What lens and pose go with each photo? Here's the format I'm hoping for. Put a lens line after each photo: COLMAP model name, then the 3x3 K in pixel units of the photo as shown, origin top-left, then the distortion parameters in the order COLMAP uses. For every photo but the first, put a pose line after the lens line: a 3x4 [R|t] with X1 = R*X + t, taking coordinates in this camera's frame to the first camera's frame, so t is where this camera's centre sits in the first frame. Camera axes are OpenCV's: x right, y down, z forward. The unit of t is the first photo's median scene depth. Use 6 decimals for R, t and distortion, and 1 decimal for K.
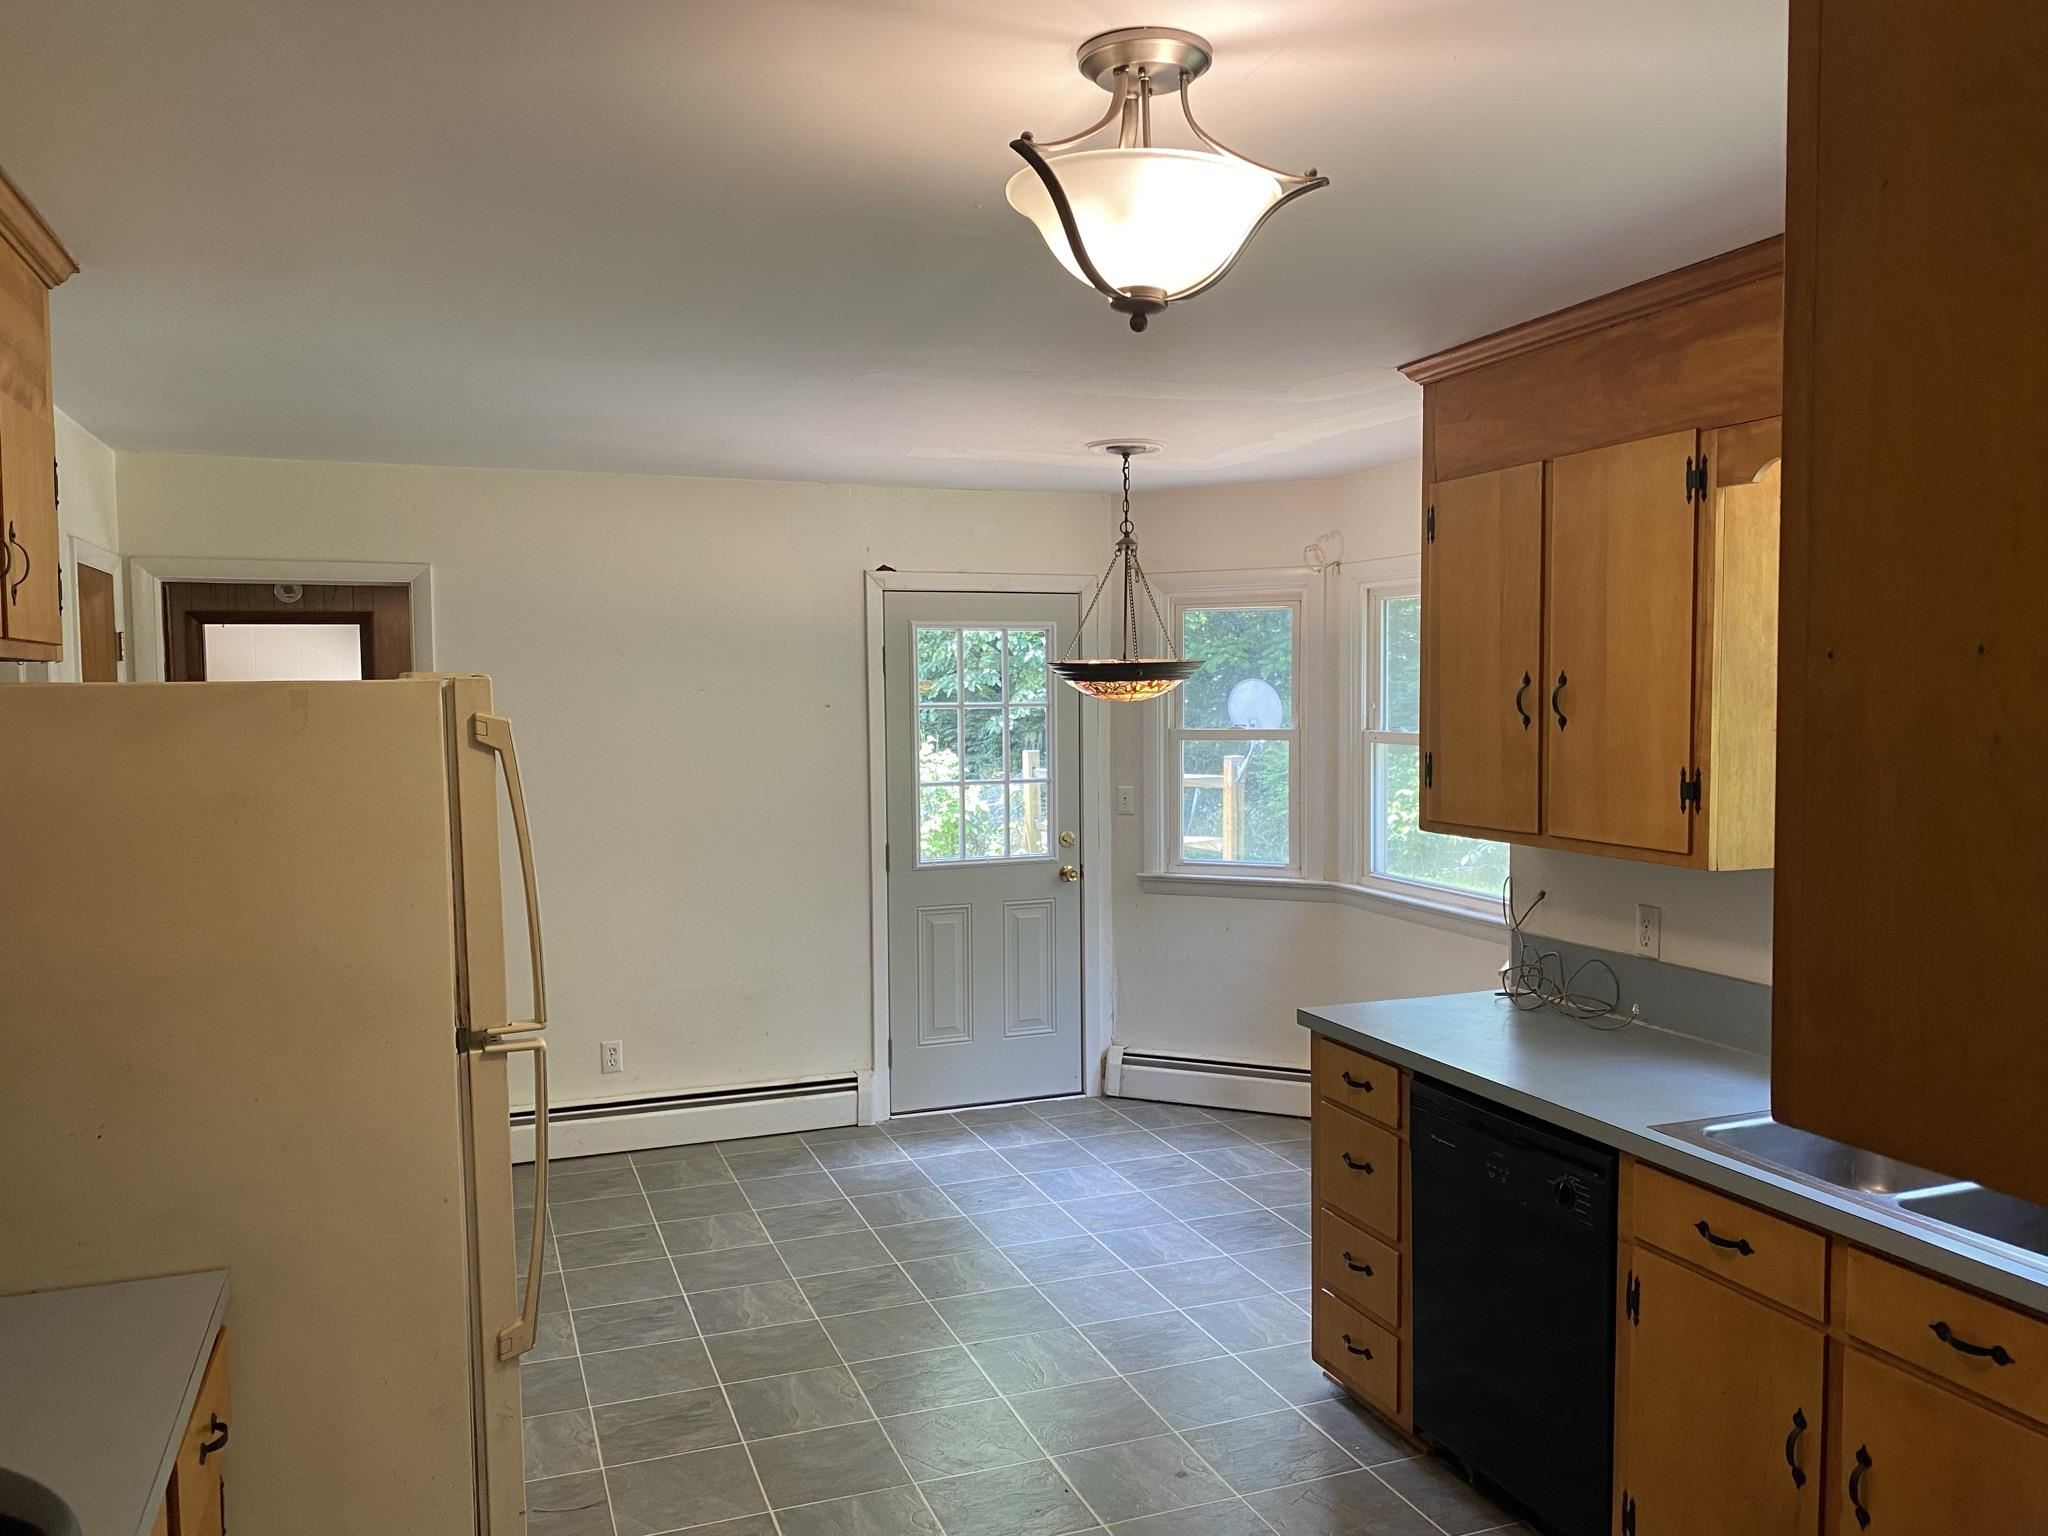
lens RADIAL K [[1555.2, 0, 1024.0], [0, 1555.2, 768.0], [0, 0, 1]] dist [0.128983, -0.002268]
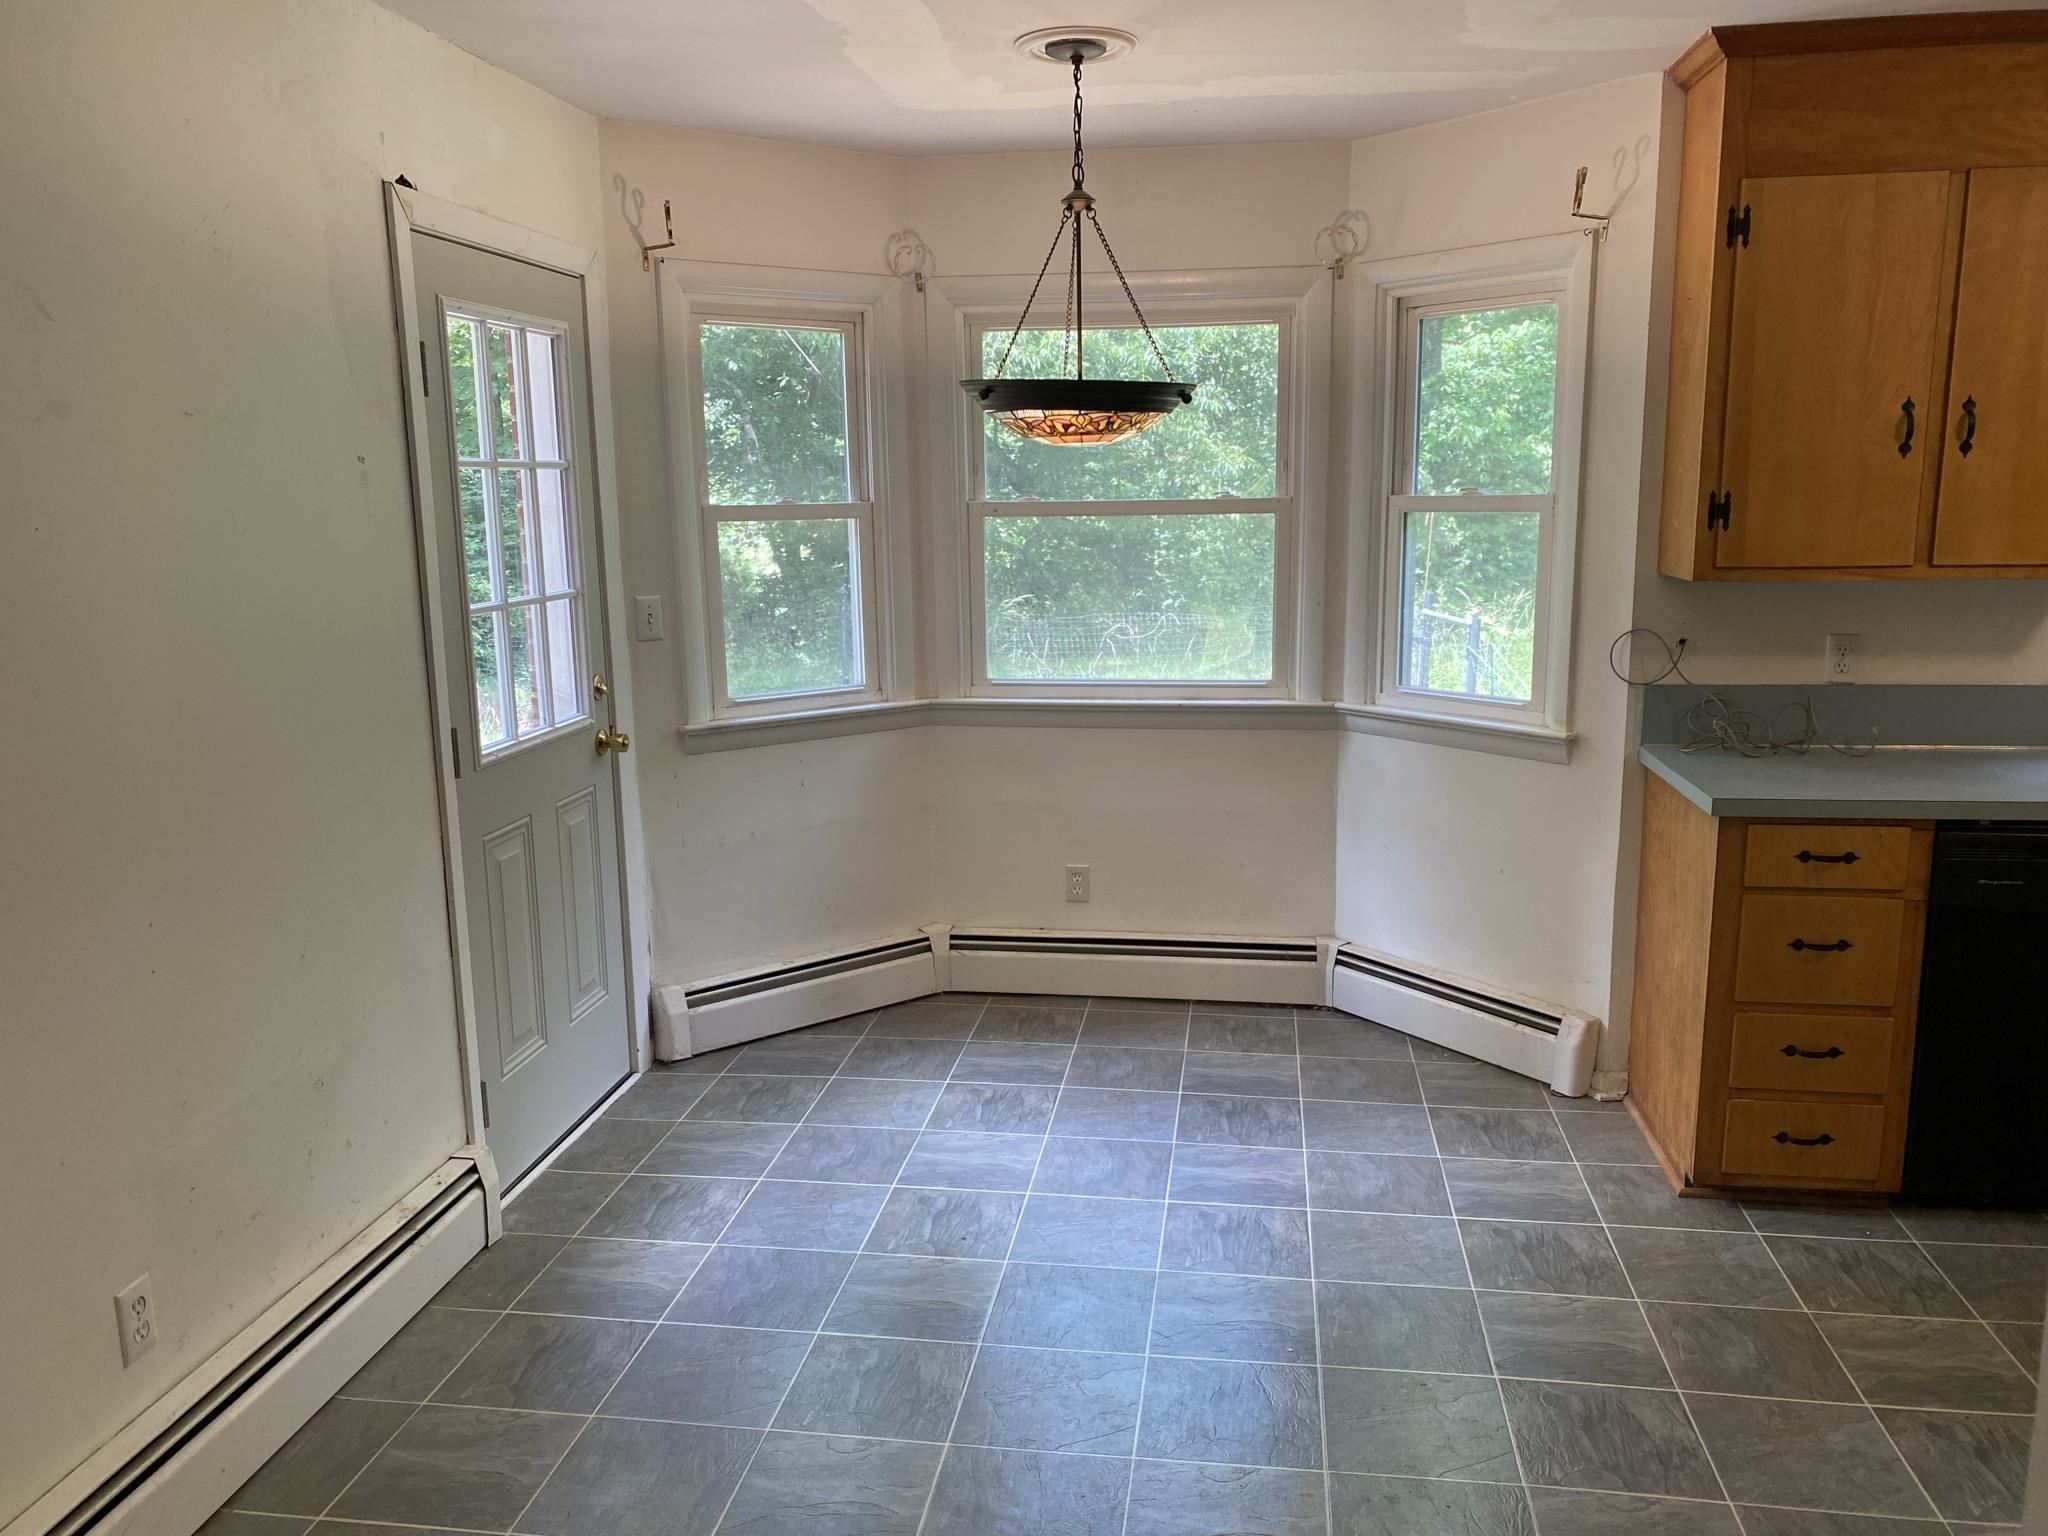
lens RADIAL K [[1568.8, 0, 1037.1], [0, 1568.8, 788.3], [0, 0, 1]] dist [0.023185, -0.029240]
pose [[0.477279, -0.168237, 0.862497, -0.480454], [0.056942, 0.985361, 0.160693, -0.006251], [-0.876905, -0.027583, 0.479871, 0.598890]]
